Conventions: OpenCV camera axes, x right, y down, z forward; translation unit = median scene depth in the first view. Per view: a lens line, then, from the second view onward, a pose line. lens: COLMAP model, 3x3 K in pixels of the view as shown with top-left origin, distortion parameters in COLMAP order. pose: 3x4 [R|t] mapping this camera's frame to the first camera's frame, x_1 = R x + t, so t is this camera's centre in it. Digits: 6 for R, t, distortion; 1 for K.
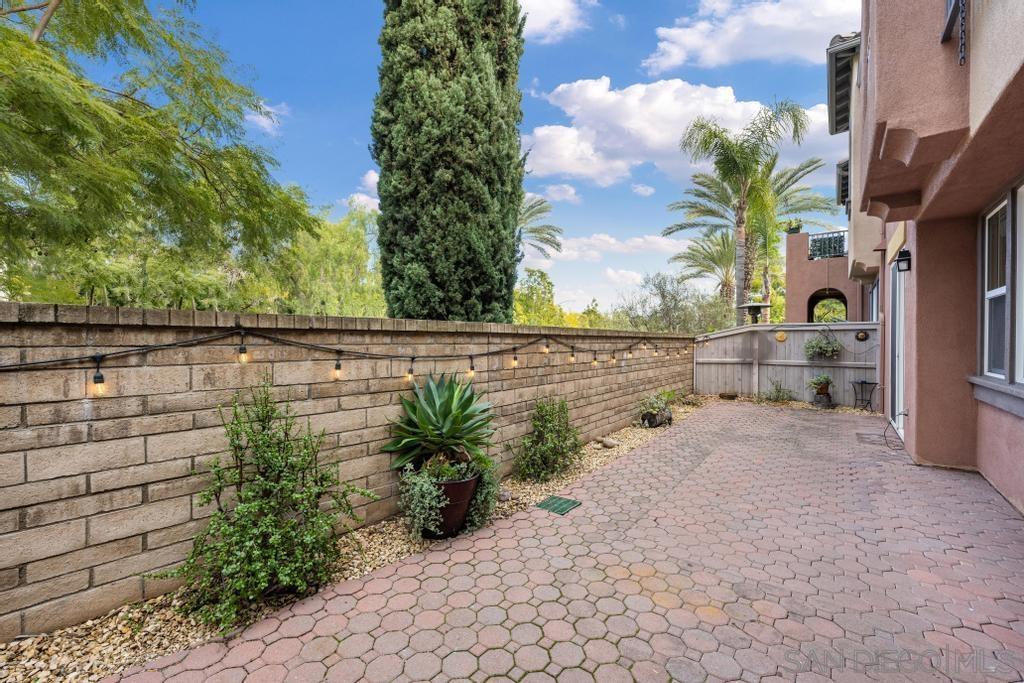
lens RADIAL K [[415.1, 0, 512.1], [0, 415.1, 343.0], [0, 0, 1]] dist [-0.000058, -0.000940]
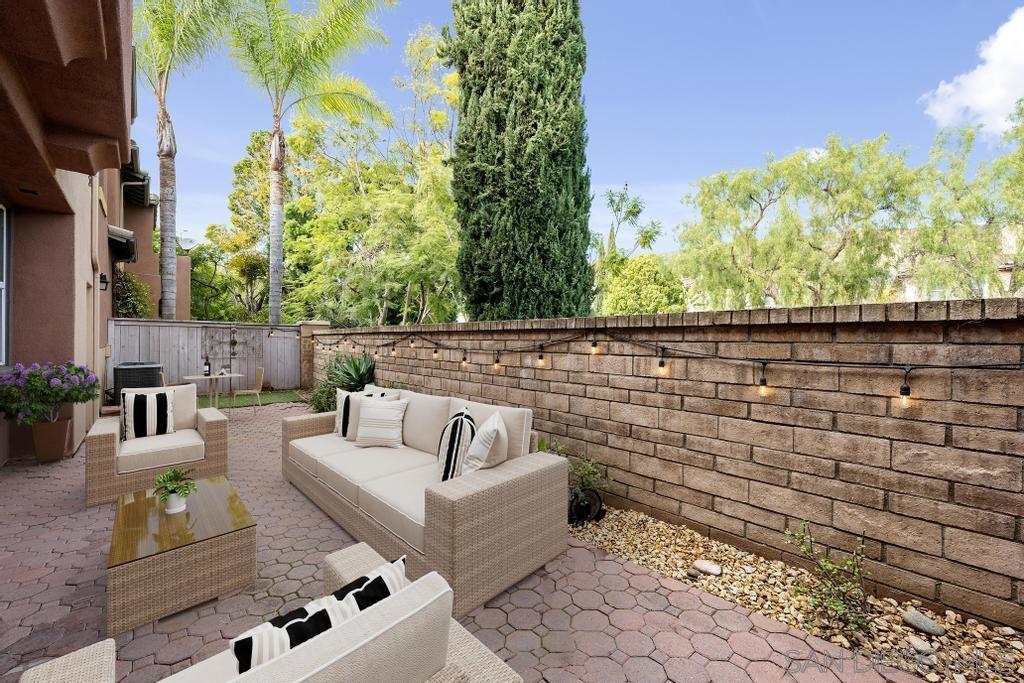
lens RADIAL K [[415.1, 0, 518.7], [0, 415.1, 334.4], [0, 0, 1]] dist [-0.000058, -0.000940]
pose [[-0.172206, -0.008036, -0.985028, 1.087337], [-0.004181, 0.999964, -0.007427, -0.005312], [0.985052, 0.002840, -0.172233, 1.361210]]
